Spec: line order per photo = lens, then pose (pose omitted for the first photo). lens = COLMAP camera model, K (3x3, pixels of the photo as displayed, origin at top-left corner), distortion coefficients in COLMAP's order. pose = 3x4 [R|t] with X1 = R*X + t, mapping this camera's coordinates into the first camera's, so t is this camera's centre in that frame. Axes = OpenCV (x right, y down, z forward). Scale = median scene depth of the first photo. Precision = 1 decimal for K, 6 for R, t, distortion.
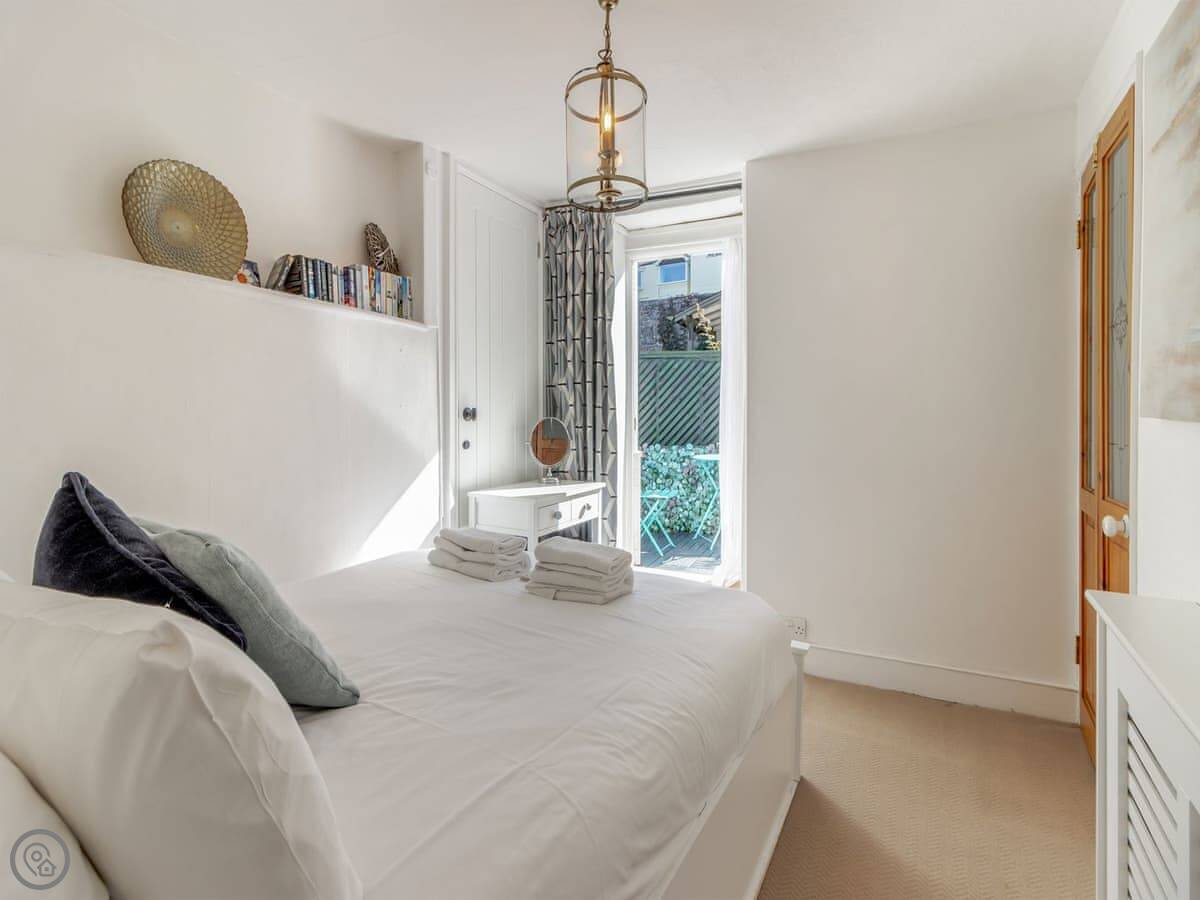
lens RADIAL K [[558.6, 0, 584.9], [0, 558.6, 418.9], [0, 0, 1]] dist [0.001175, 0.000111]
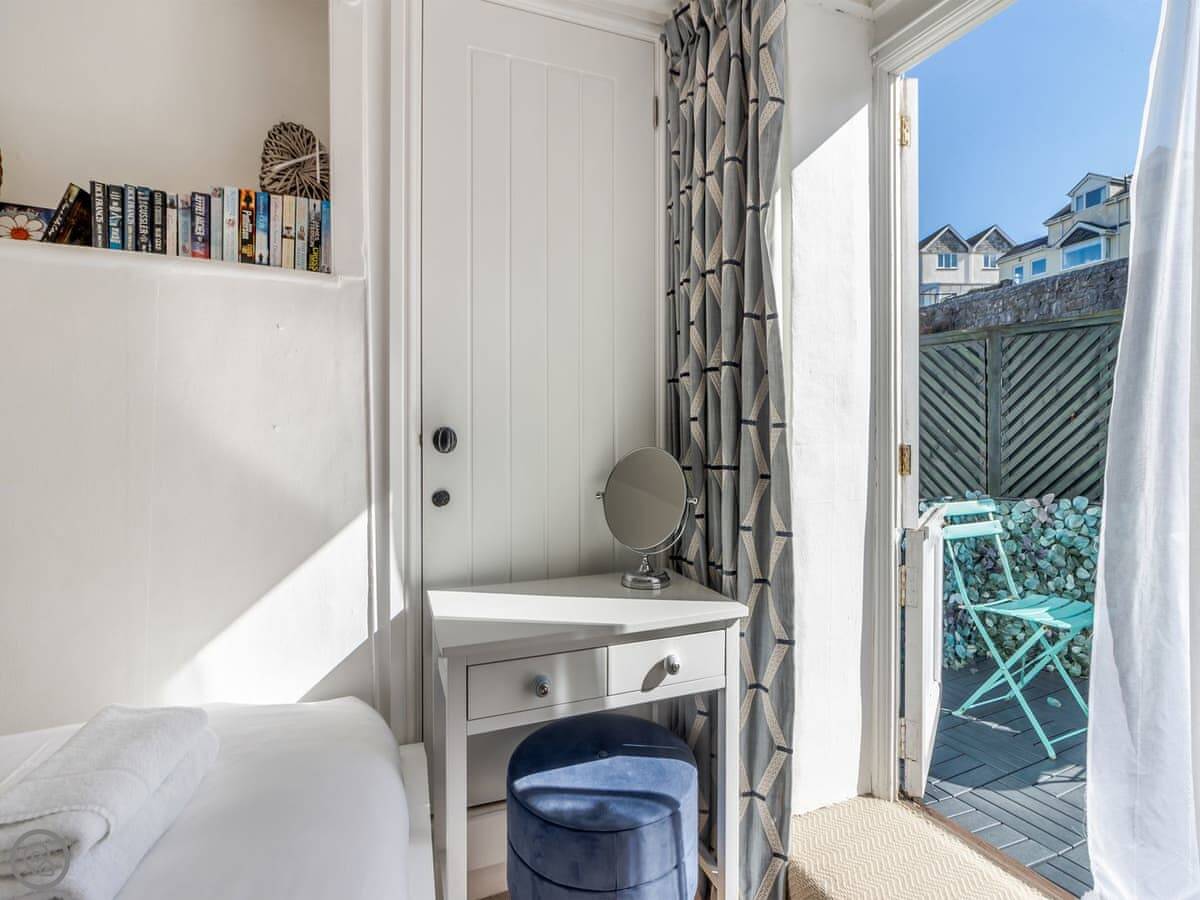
lens RADIAL K [[571.9, 0, 593.7], [0, 571.9, 441.9], [0, 0, 1]] dist [-0.002146, 0.000105]
pose [[0.765444, 0.003056, -0.643496, 0.212895], [-0.000238, 0.999990, 0.004465, -0.007858], [0.643503, -0.003265, 0.765437, 0.592724]]
